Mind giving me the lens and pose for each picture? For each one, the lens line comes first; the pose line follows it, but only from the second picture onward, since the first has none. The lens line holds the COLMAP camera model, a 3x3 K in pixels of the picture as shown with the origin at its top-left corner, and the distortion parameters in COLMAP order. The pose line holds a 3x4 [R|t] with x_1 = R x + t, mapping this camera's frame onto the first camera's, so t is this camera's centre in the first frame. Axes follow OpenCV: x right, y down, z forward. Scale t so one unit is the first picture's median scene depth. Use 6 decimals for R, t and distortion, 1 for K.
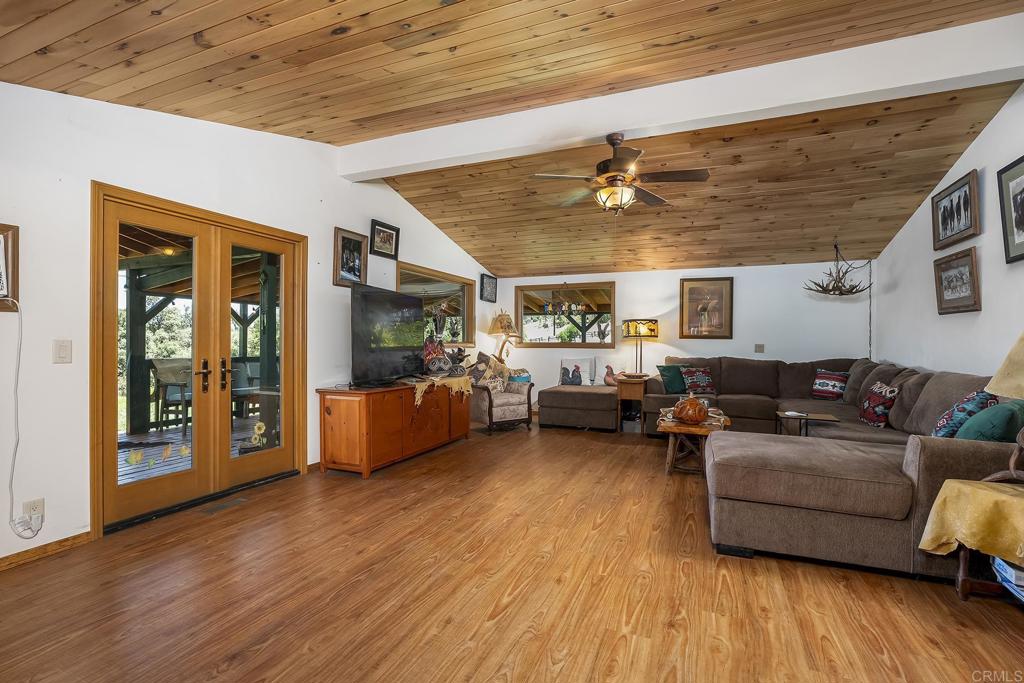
lens RADIAL K [[466.6, 0, 508.0], [0, 466.6, 342.6], [0, 0, 1]] dist [-0.037948, 0.012451]
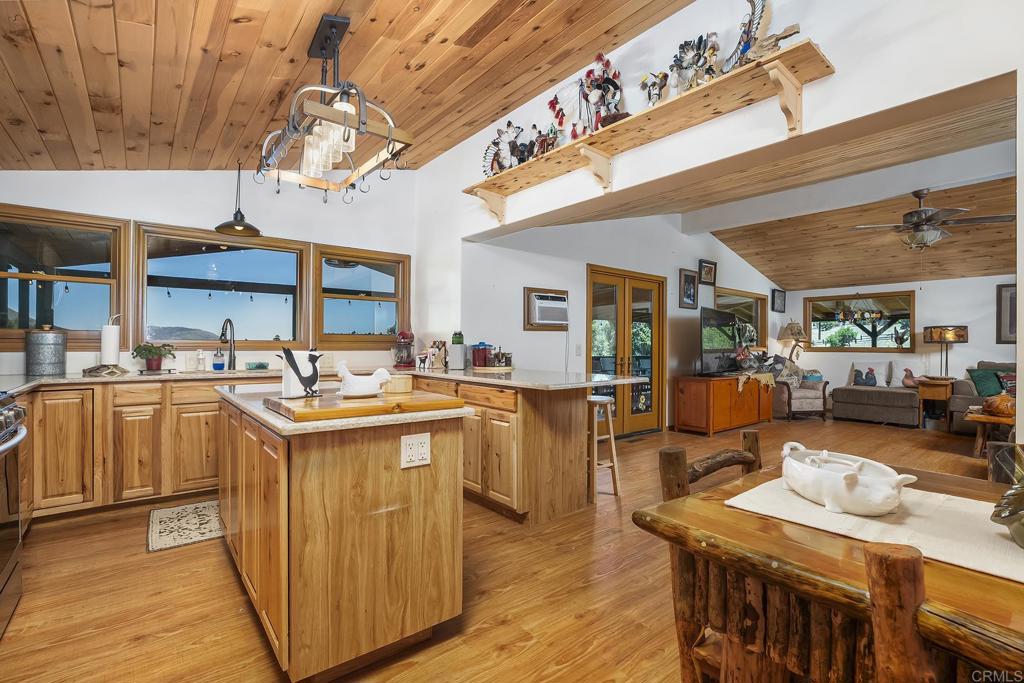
lens RADIAL K [[466.6, 0, 512.5], [0, 466.6, 344.6], [0, 0, 1]] dist [-0.037948, 0.012451]
pose [[0.881855, 0.001559, -0.471518, -0.130188], [-0.004117, 0.999982, -0.004393, 0.002351], [0.471503, 0.005815, 0.881845, -0.512351]]
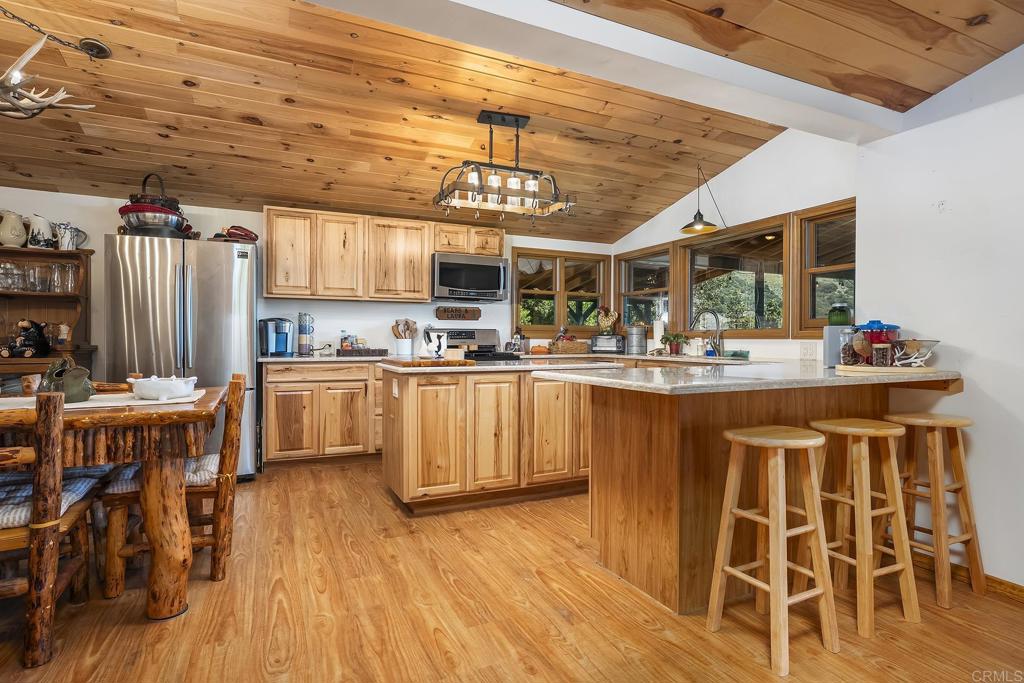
lens RADIAL K [[528.5, 0, 512.0], [0, 528.5, 340.9], [0, 0, 1]] dist [-0.008880, 0.007954]
pose [[-0.669445, -0.003068, -0.742856, 0.048523], [-0.006316, 0.999979, 0.001562, 0.016215], [0.742835, 0.005738, -0.669450, 0.307409]]
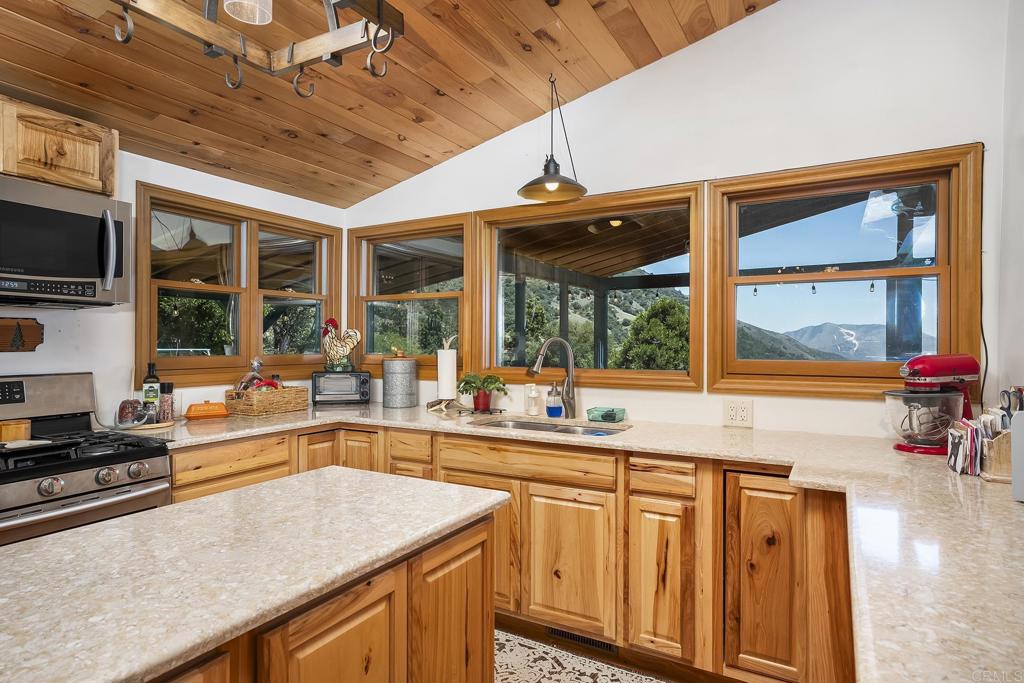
lens RADIAL K [[575.9, 0, 512.2], [0, 575.9, 340.6], [0, 0, 1]] dist [-0.000917, 0.004156]
pose [[-0.121463, -0.005498, -0.992581, -0.305832], [-0.004200, 0.999979, -0.005026, -0.033696], [0.992587, 0.003559, -0.121484, -0.042010]]
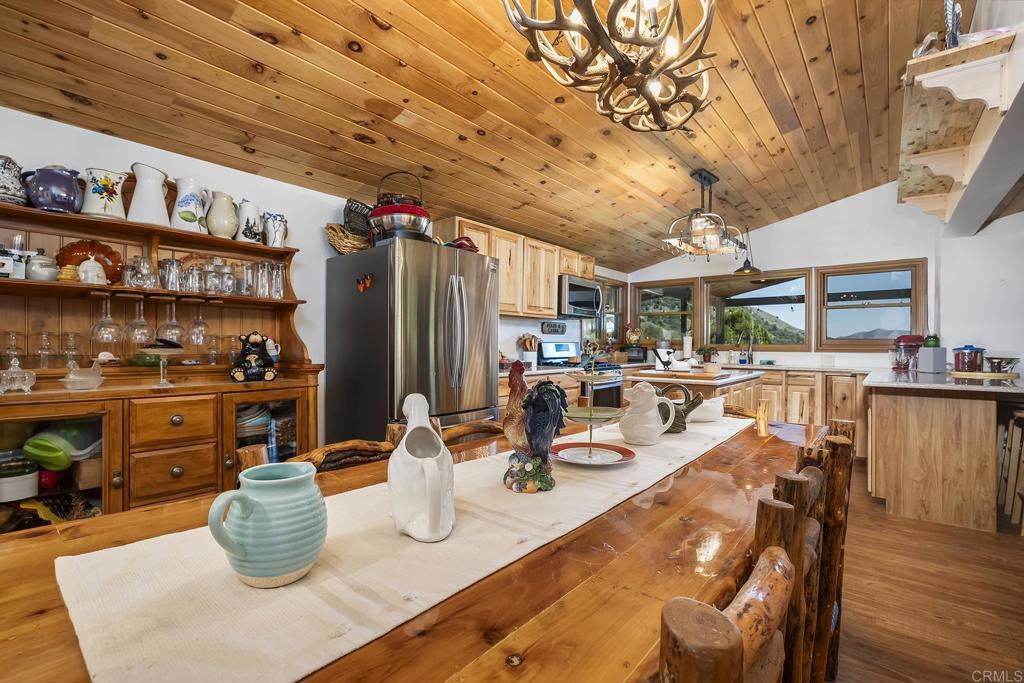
lens RADIAL K [[466.6, 0, 511.3], [0, 466.6, 343.2], [0, 0, 1]] dist [-0.037948, 0.012451]
pose [[-0.289004, -0.008999, -0.957286, 0.373453], [-0.008703, 0.999939, -0.006773, 0.004249], [0.957288, 0.006373, -0.289065, -0.293610]]
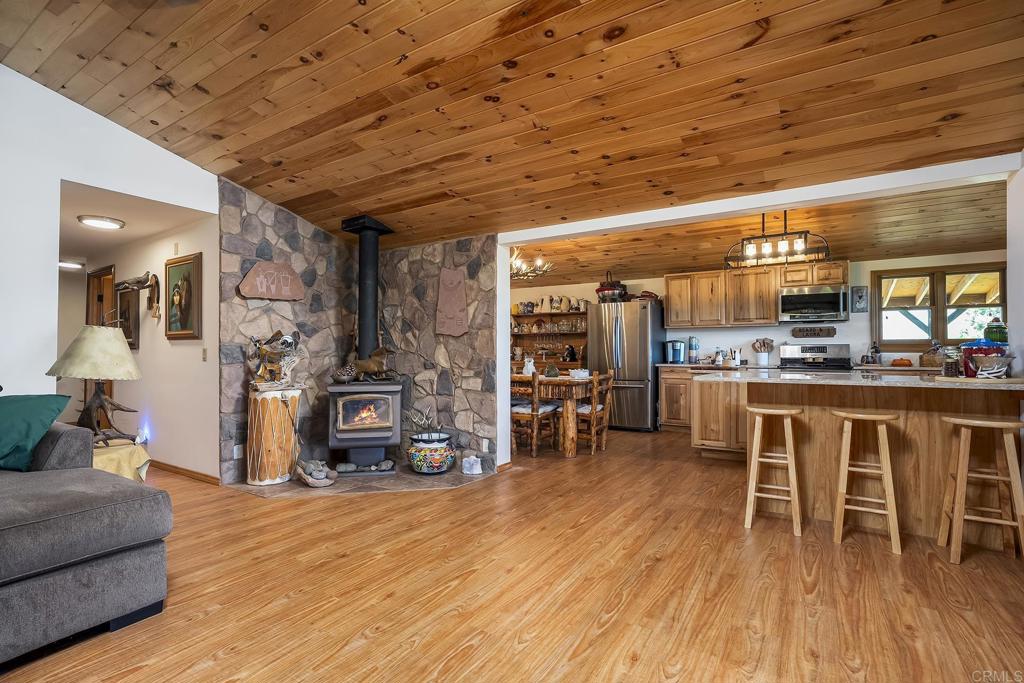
lens RADIAL K [[496.0, 0, 513.1], [0, 496.0, 342.4], [0, 0, 1]] dist [-0.012726, 0.001544]
pose [[-0.986541, -0.000360, 0.163512, -0.135226], [-0.002711, 0.999896, -0.014159, 0.007802], [-0.163490, -0.014412, -0.986440, 0.881451]]
